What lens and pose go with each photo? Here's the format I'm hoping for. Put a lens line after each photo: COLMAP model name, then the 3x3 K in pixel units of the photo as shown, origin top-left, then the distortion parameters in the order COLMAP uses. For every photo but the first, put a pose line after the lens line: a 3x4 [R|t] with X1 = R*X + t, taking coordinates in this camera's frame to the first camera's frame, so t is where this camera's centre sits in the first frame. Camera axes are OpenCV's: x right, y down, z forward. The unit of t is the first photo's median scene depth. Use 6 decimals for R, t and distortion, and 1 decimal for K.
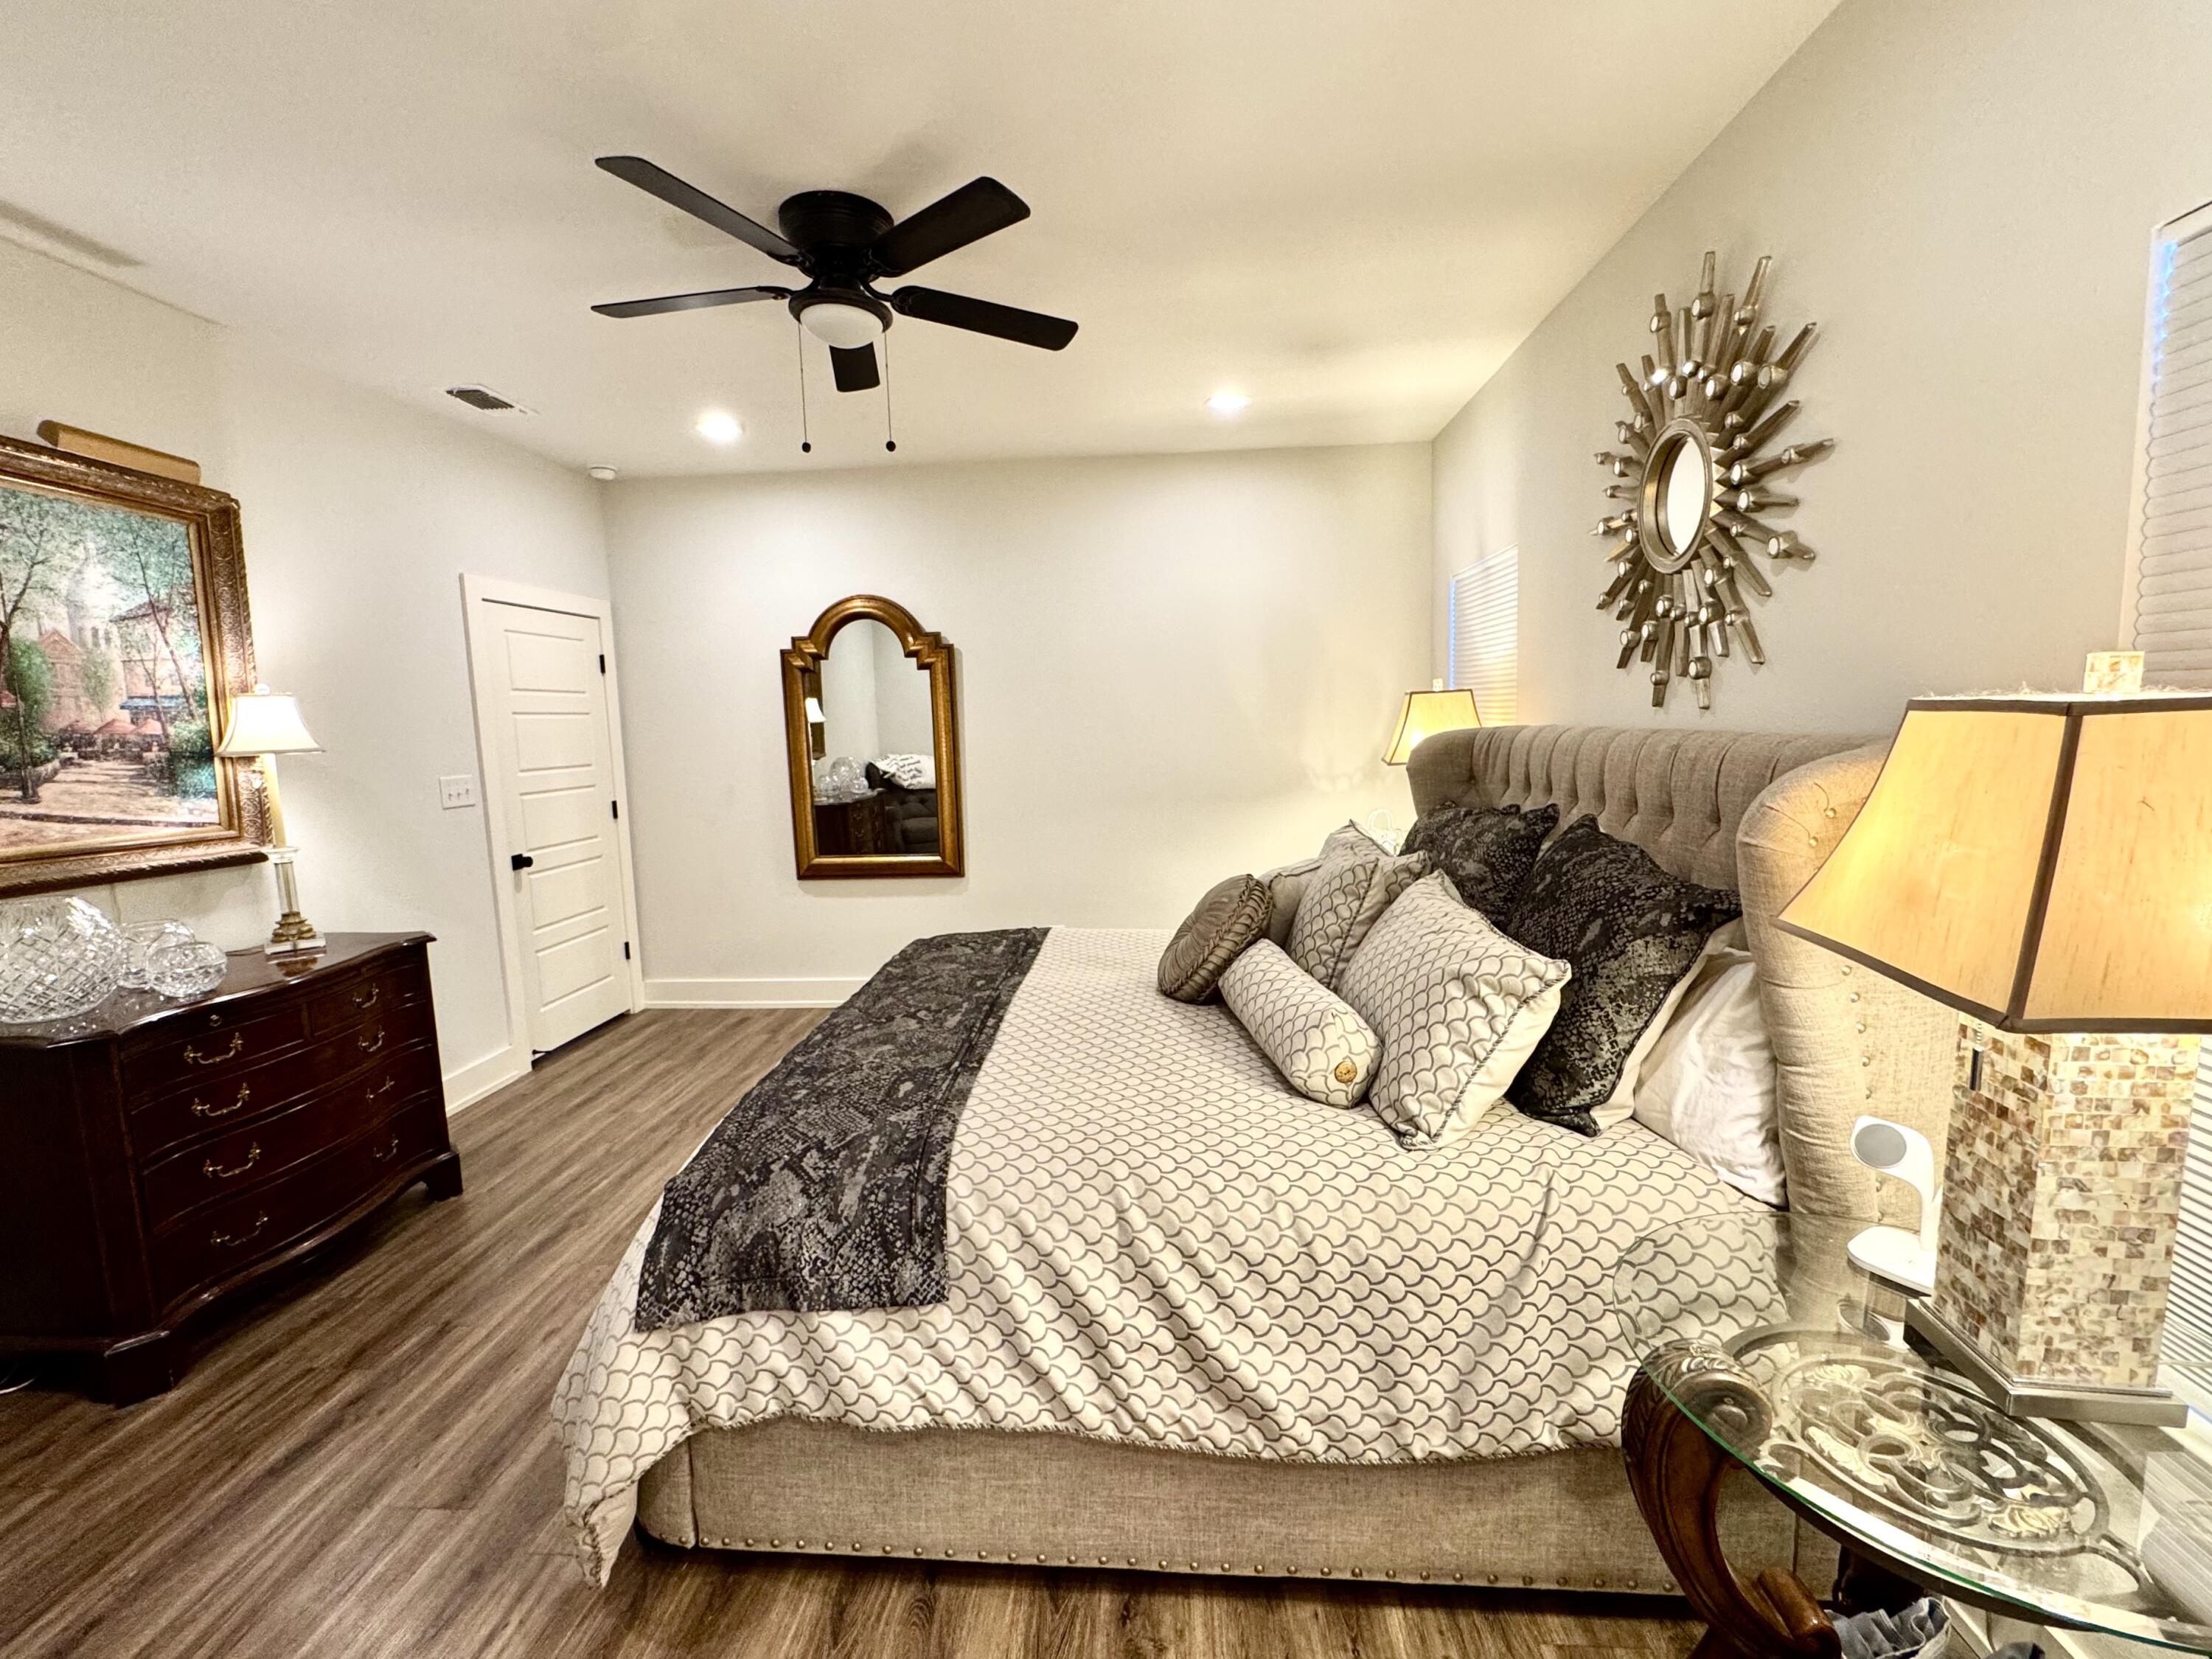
lens RADIAL K [[894.0, 0, 1110.3], [0, 894.0, 823.3], [0, 0, 1]] dist [0.001499, -0.001658]
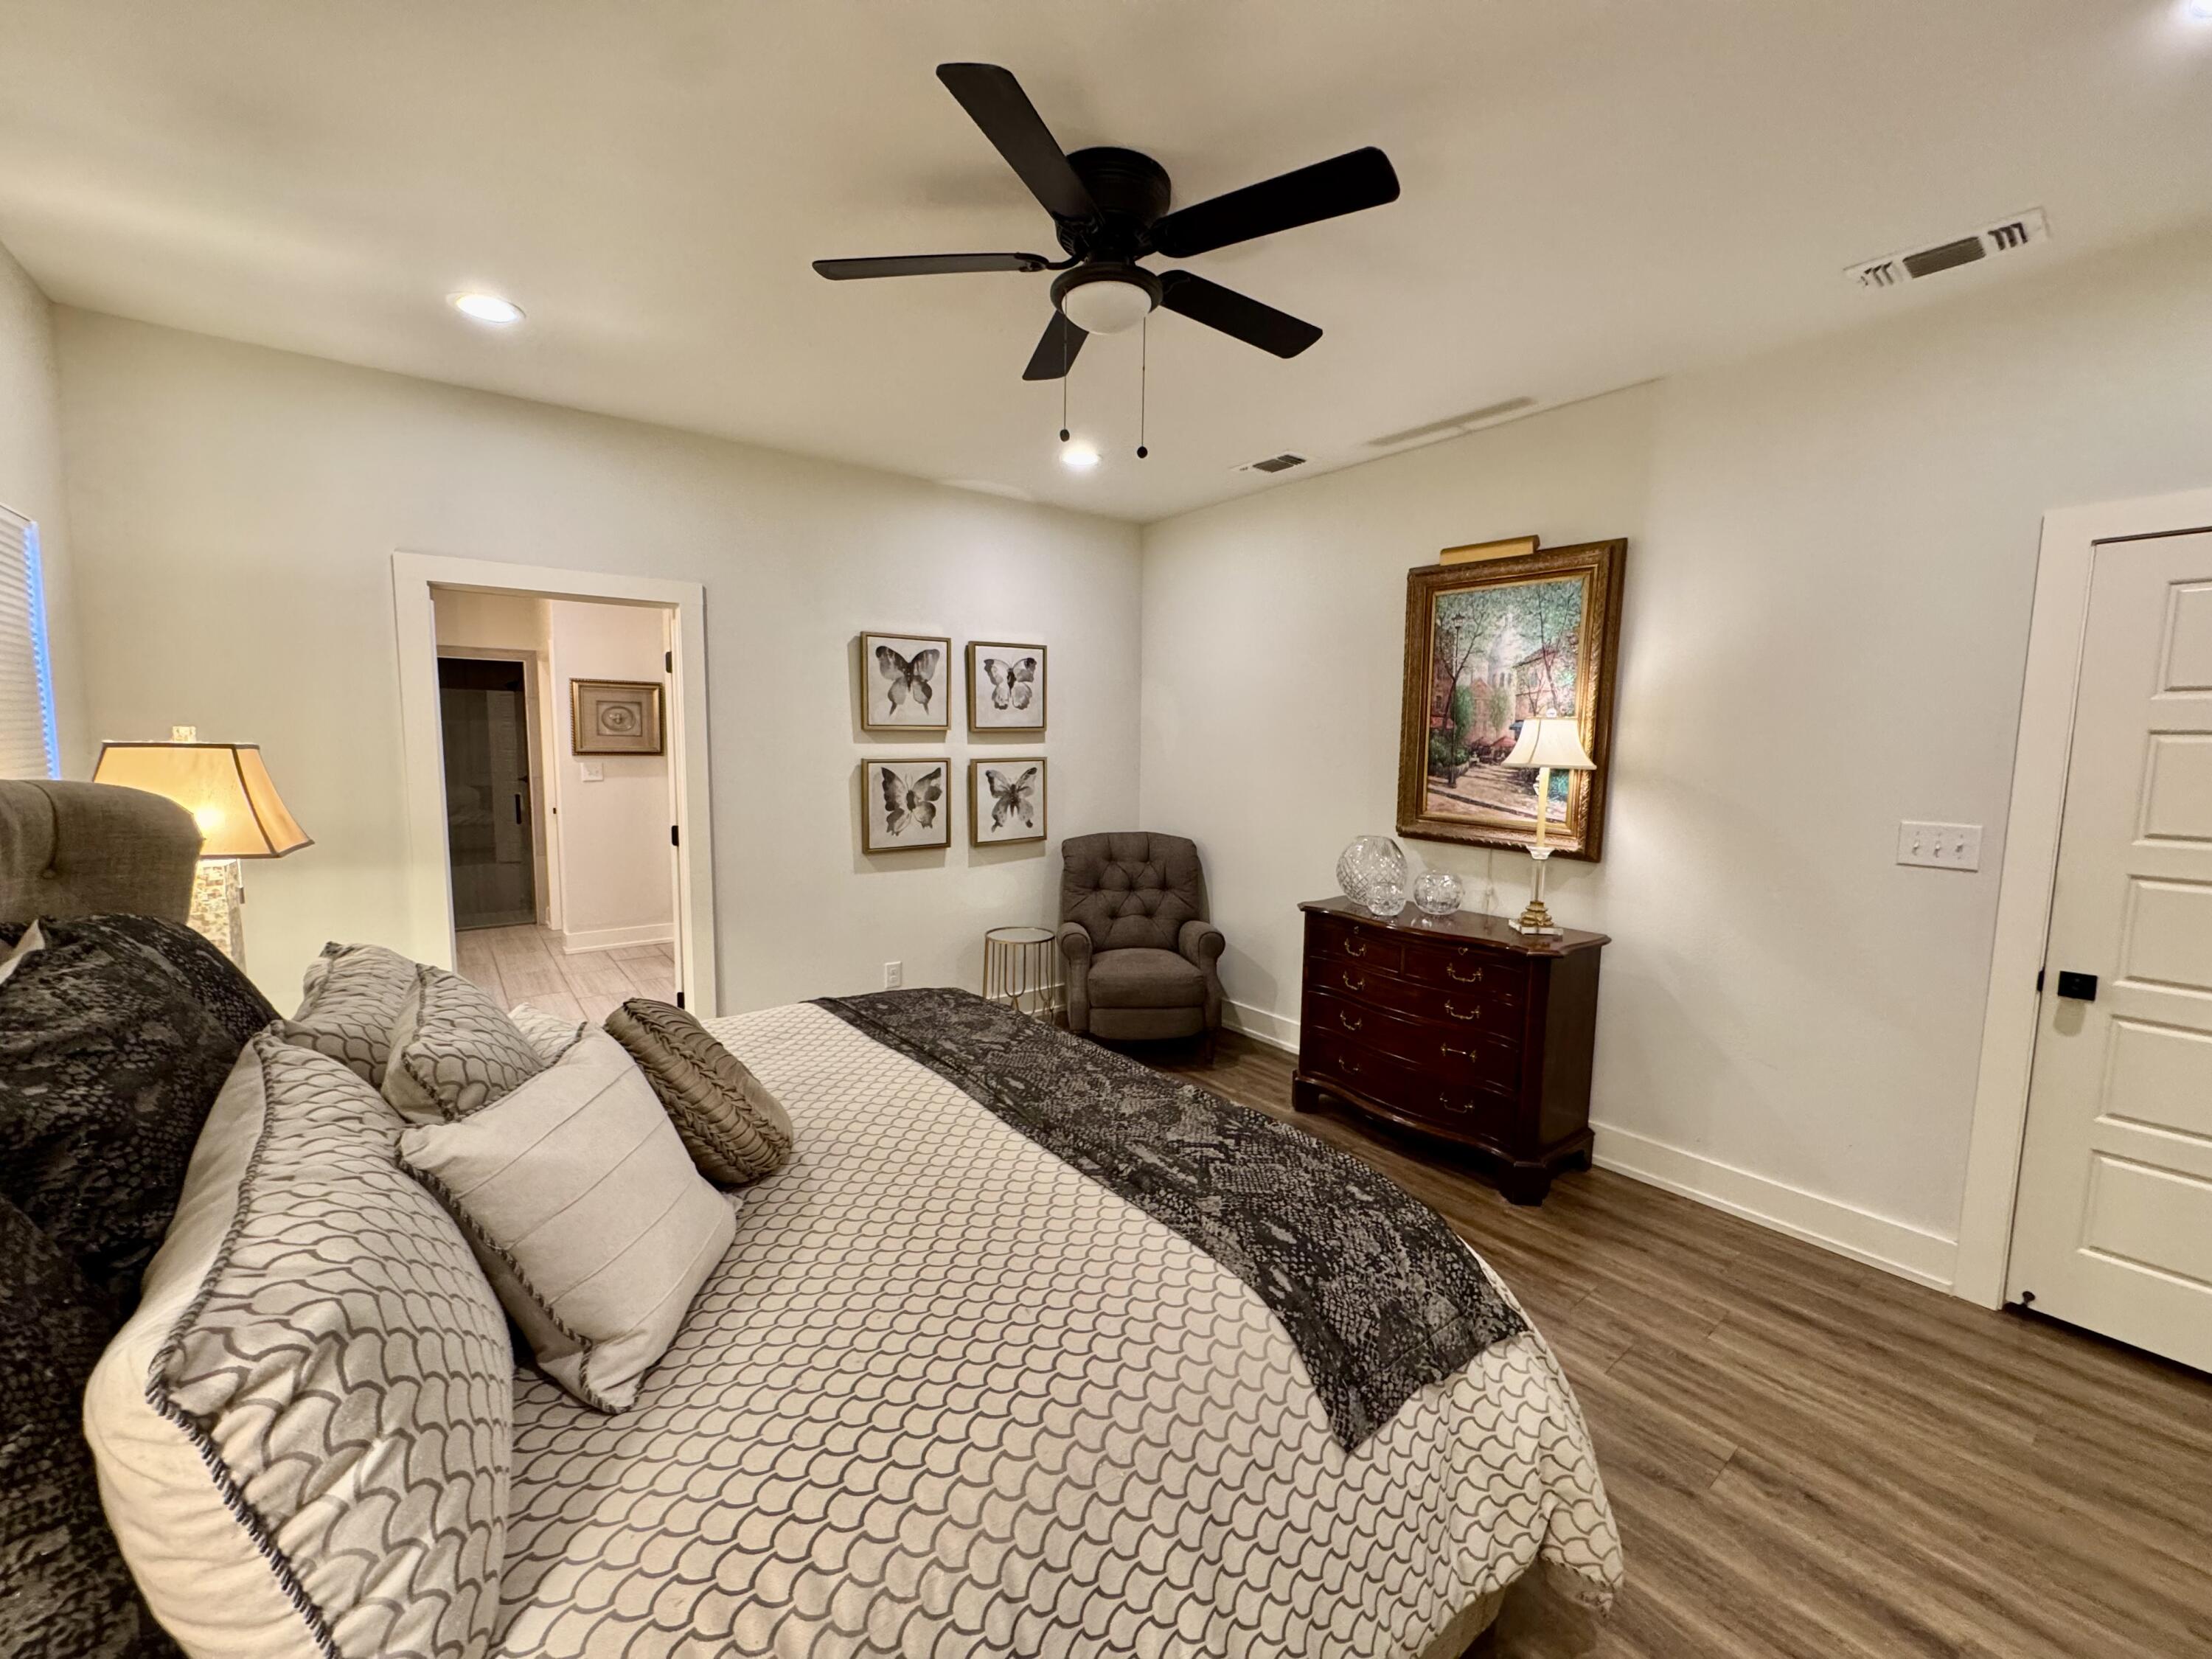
lens RADIAL K [[894.0, 0, 1112.9], [0, 894.0, 827.4], [0, 0, 1]] dist [0.001499, -0.001658]
pose [[-0.740554, 0.083269, -0.666818, 0.318465], [-0.072348, 0.976646, 0.202307, -0.222695], [0.668091, 0.198062, -0.717235, 1.668835]]
